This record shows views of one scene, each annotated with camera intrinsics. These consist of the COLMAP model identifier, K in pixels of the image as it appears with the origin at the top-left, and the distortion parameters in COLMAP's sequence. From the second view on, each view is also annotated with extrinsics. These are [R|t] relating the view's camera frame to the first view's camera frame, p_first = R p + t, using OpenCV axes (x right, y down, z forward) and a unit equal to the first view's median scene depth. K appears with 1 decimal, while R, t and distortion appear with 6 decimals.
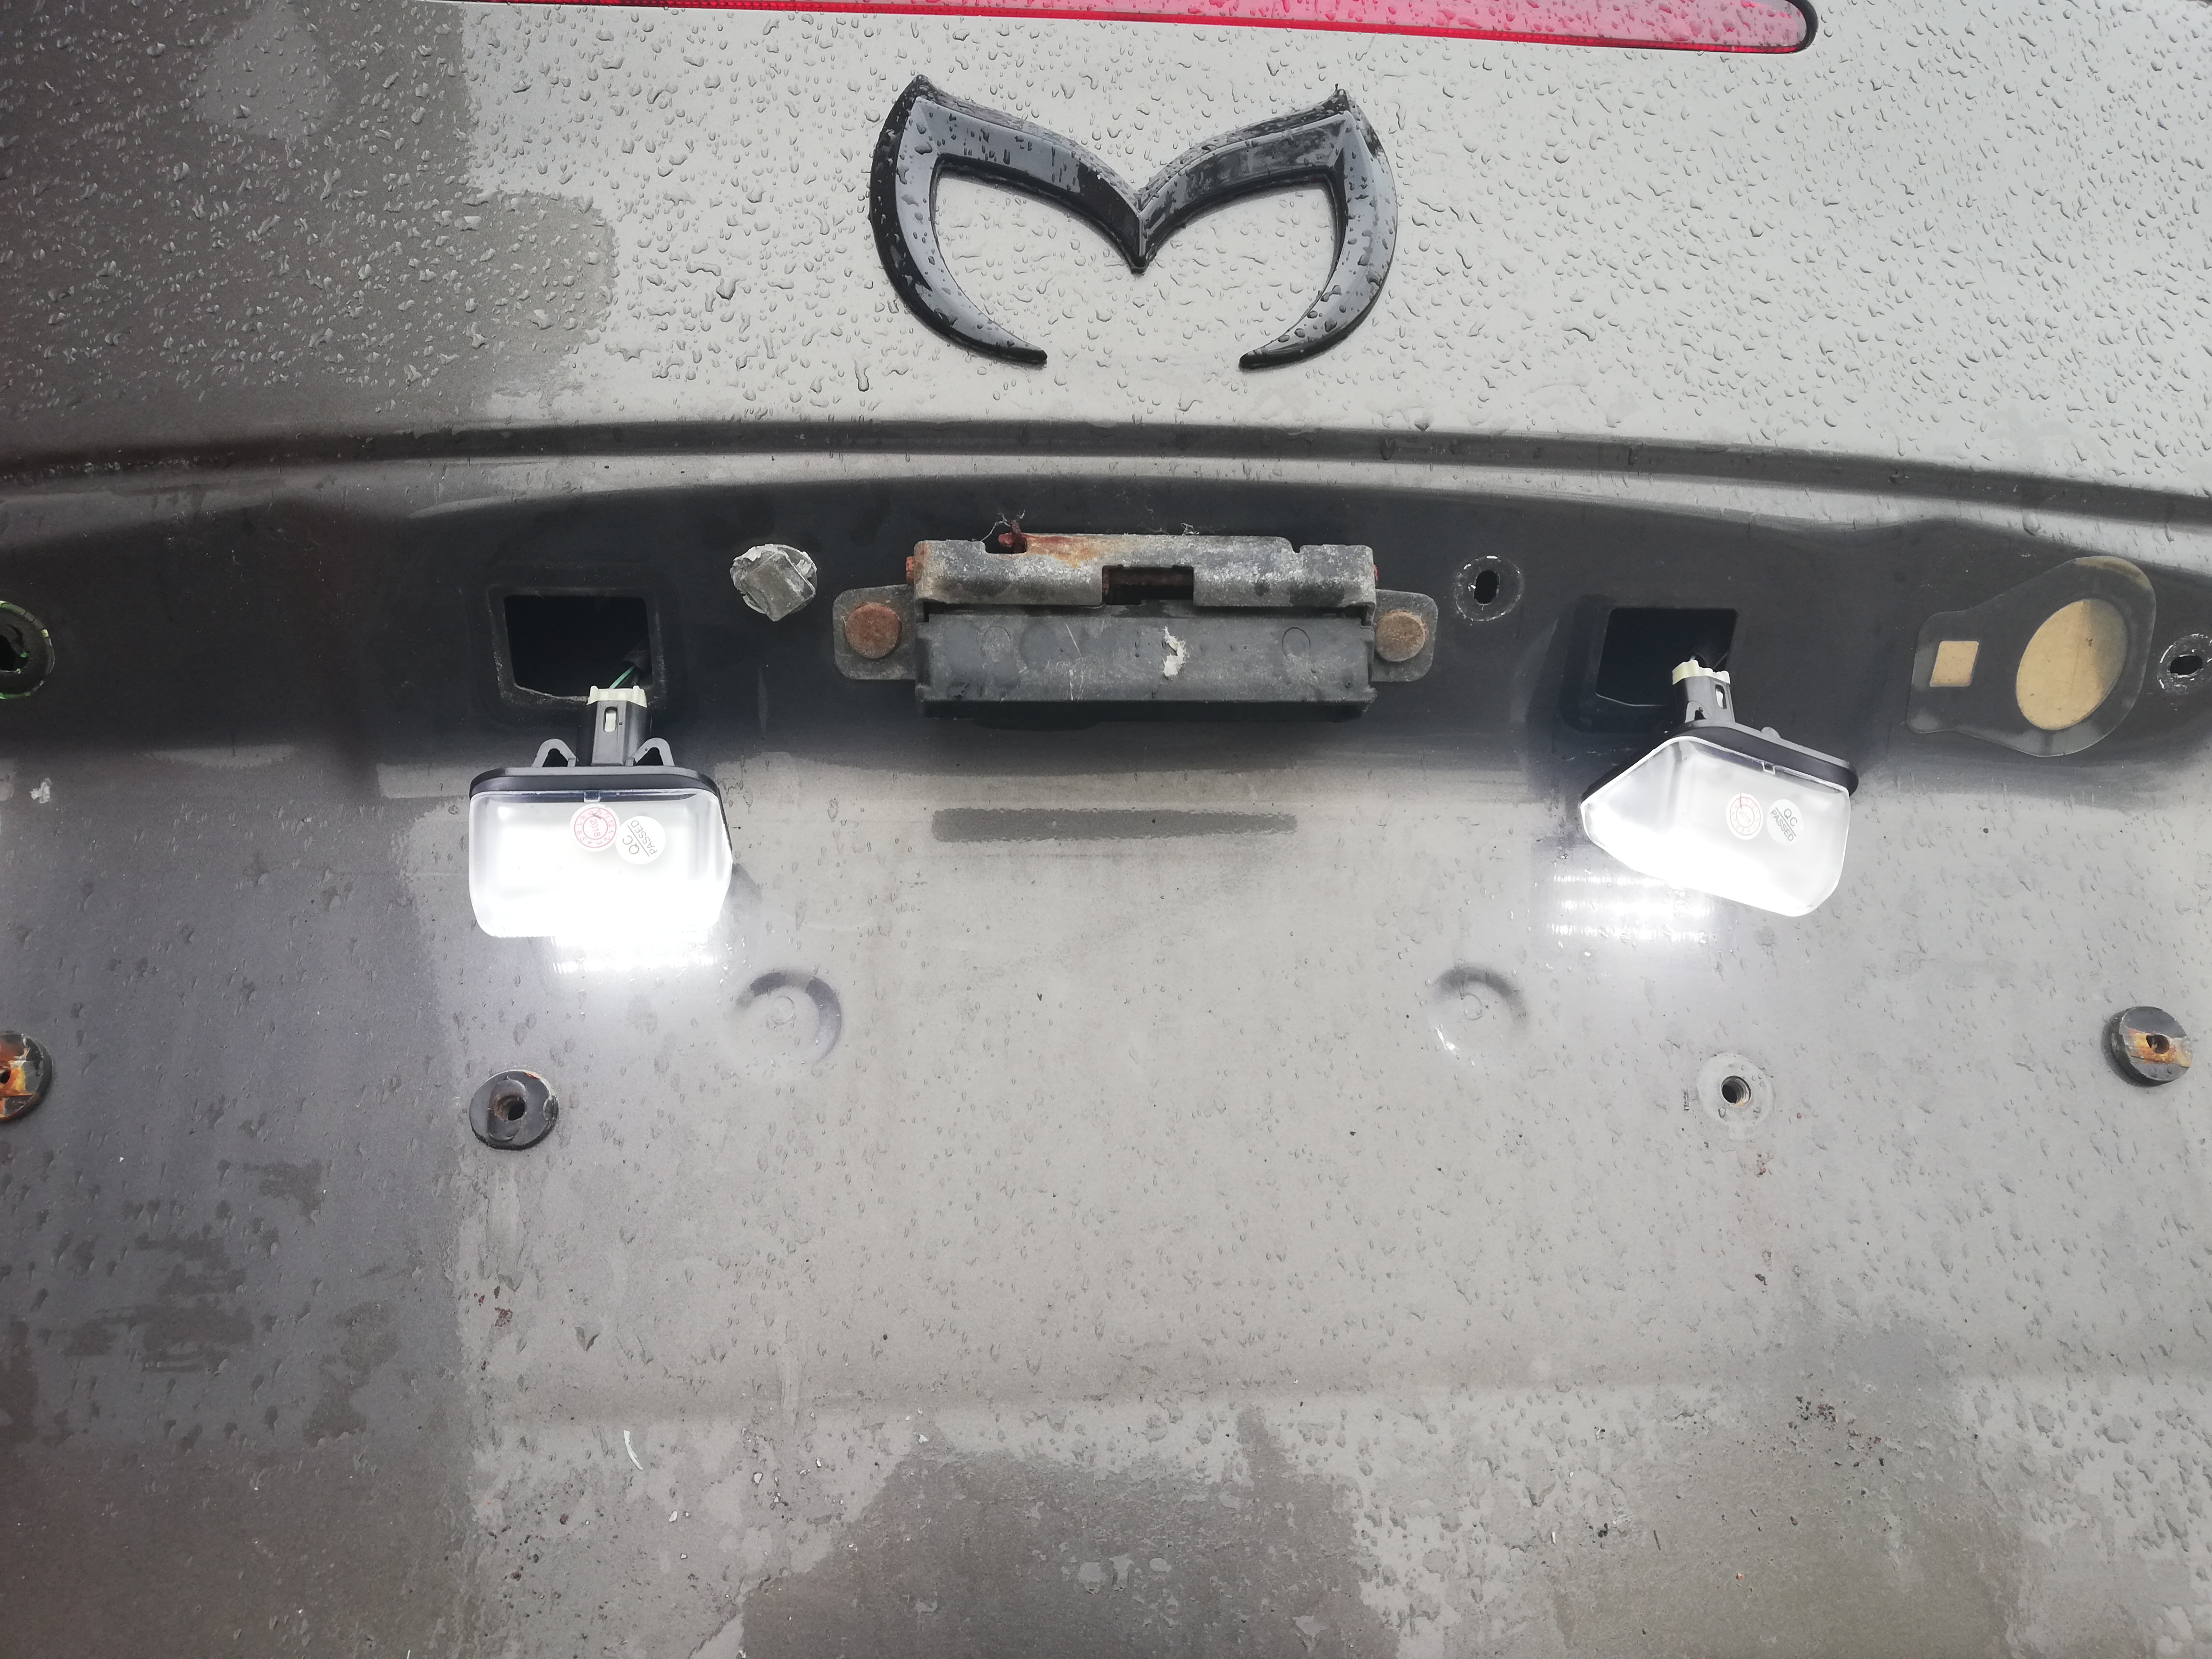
lens RADIAL K [[1602.5, 0, 1106.0], [0, 1602.5, 829.5], [0, 0, 1]] dist [0.003902, -0.029715]
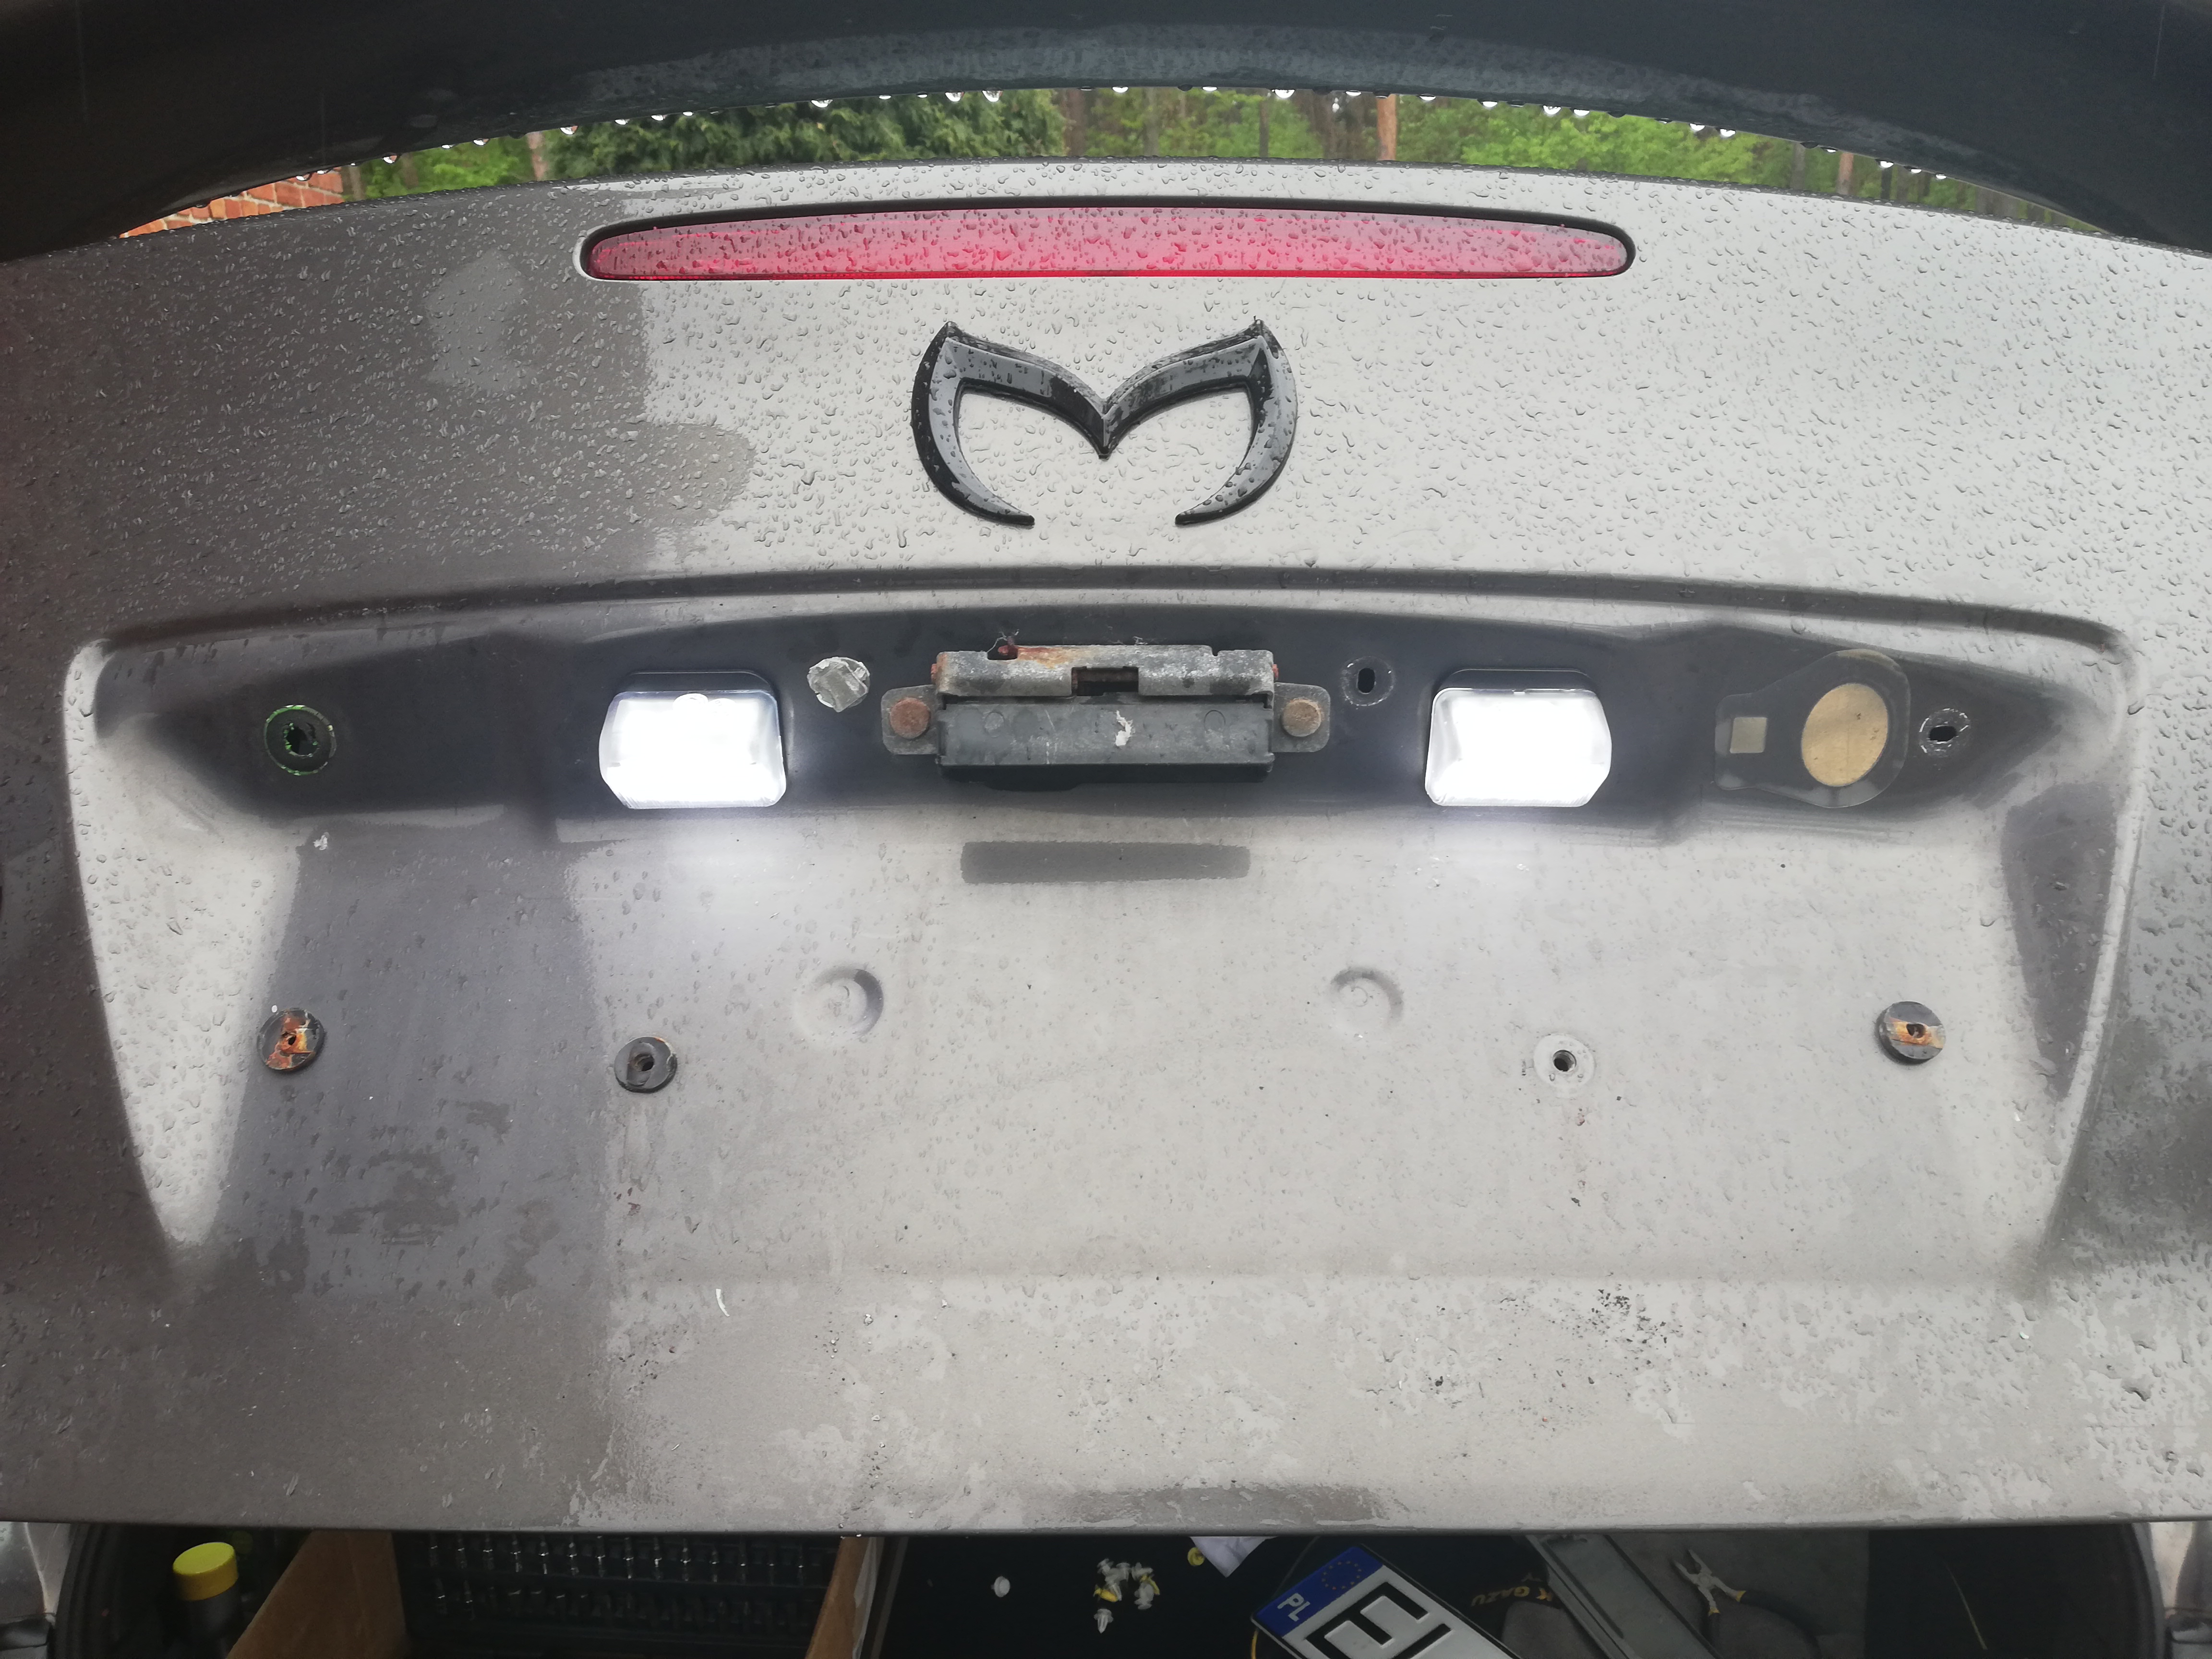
lens RADIAL K [[1602.5, 0, 1106.0], [0, 1602.5, 829.5], [0, 0, 1]] dist [0.003902, -0.029715]
pose [[0.996212, -0.008445, -0.086550, 0.140272], [0.000861, 0.996183, -0.087287, 0.090552], [0.086957, 0.086882, 0.992416, -0.338084]]
